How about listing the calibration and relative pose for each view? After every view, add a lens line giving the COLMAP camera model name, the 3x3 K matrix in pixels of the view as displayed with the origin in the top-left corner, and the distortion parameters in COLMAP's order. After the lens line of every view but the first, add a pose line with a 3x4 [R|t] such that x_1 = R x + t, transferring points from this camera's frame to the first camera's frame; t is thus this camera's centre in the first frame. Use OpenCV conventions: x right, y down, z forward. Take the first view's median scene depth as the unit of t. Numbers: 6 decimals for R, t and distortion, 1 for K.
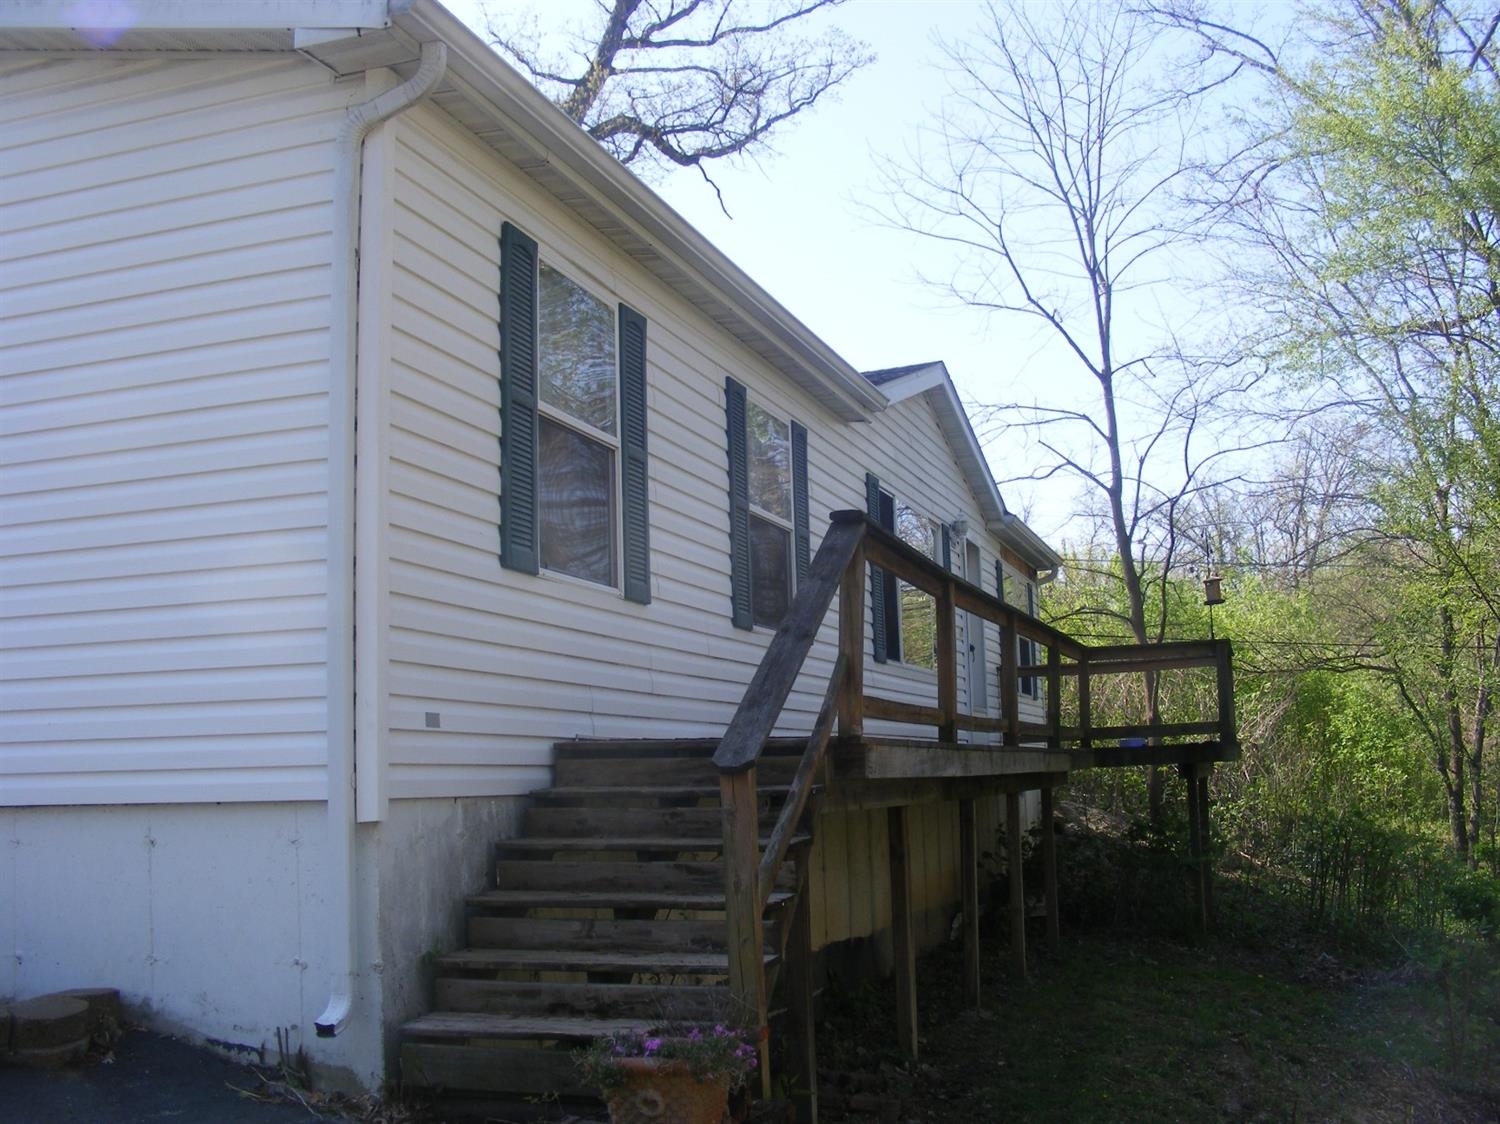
lens RADIAL K [[1735.6, 0, 750.0], [0, 1735.6, 562.0], [0, 0, 1]] dist [-0.189341, 0.021618]
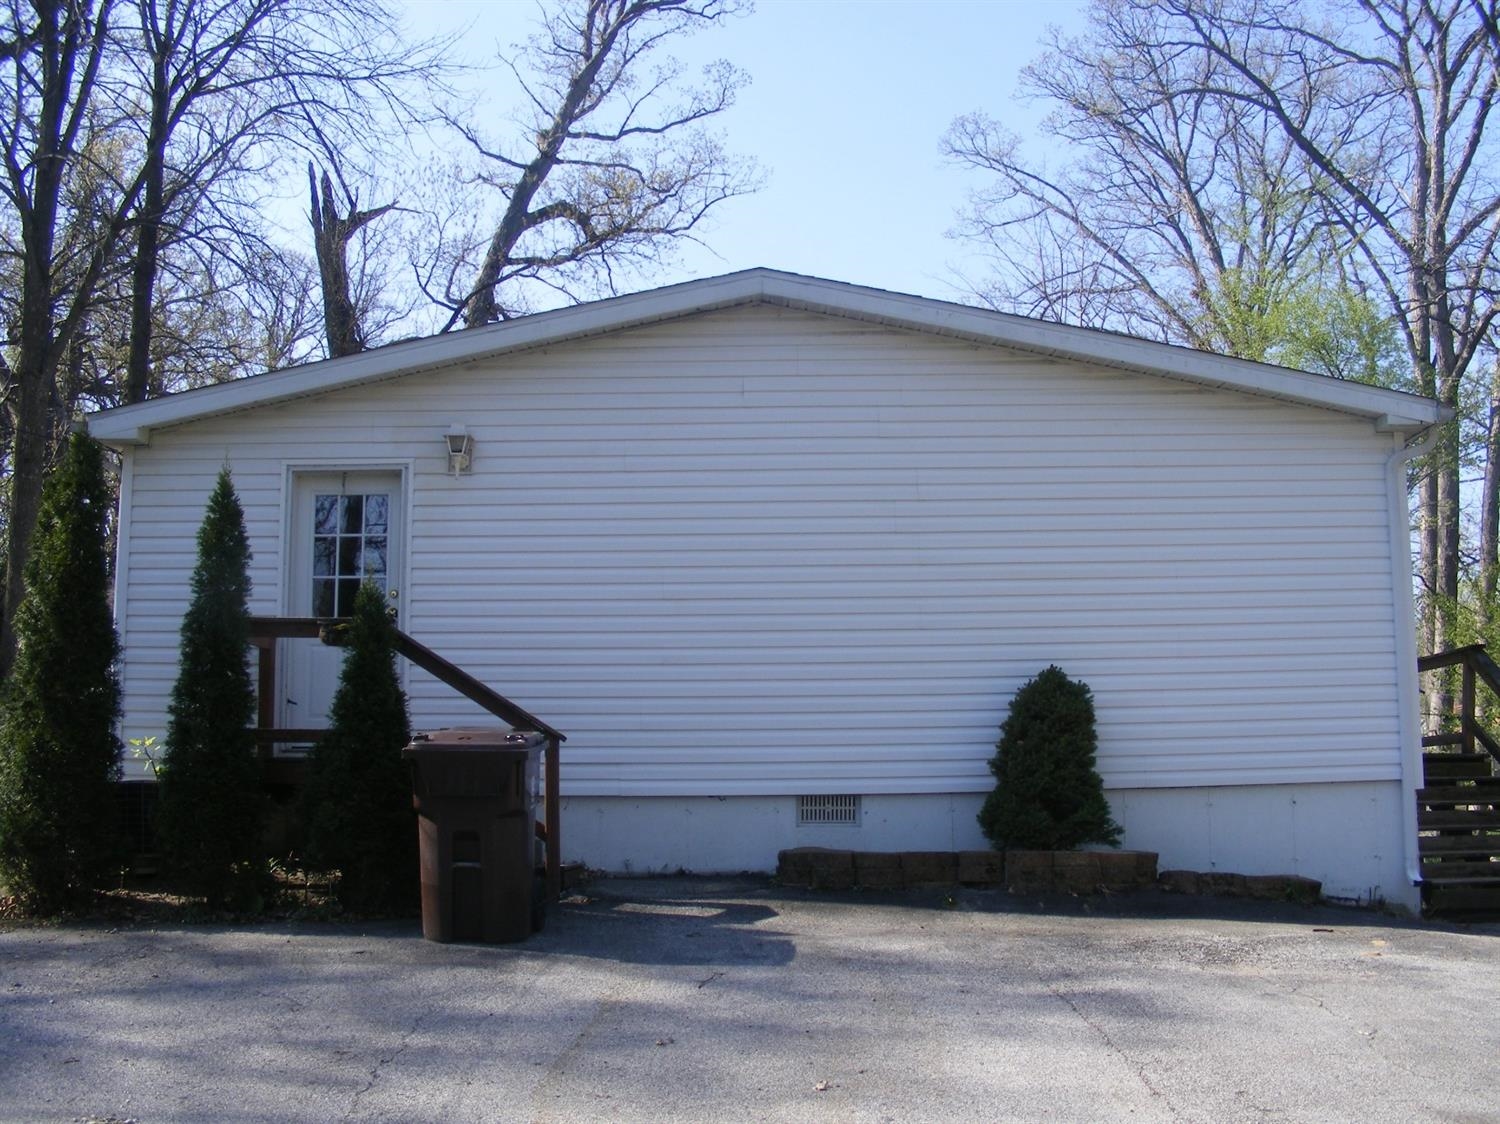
lens RADIAL K [[1735.6, 0, 750.0], [0, 1735.6, 562.0], [0, 0, 1]] dist [-0.189341, 0.021618]
pose [[0.957663, 0.063468, 0.280808, -1.114105], [-0.060472, 0.997983, -0.019328, -0.030946], [-0.281468, 0.001529, 0.959569, -0.551138]]
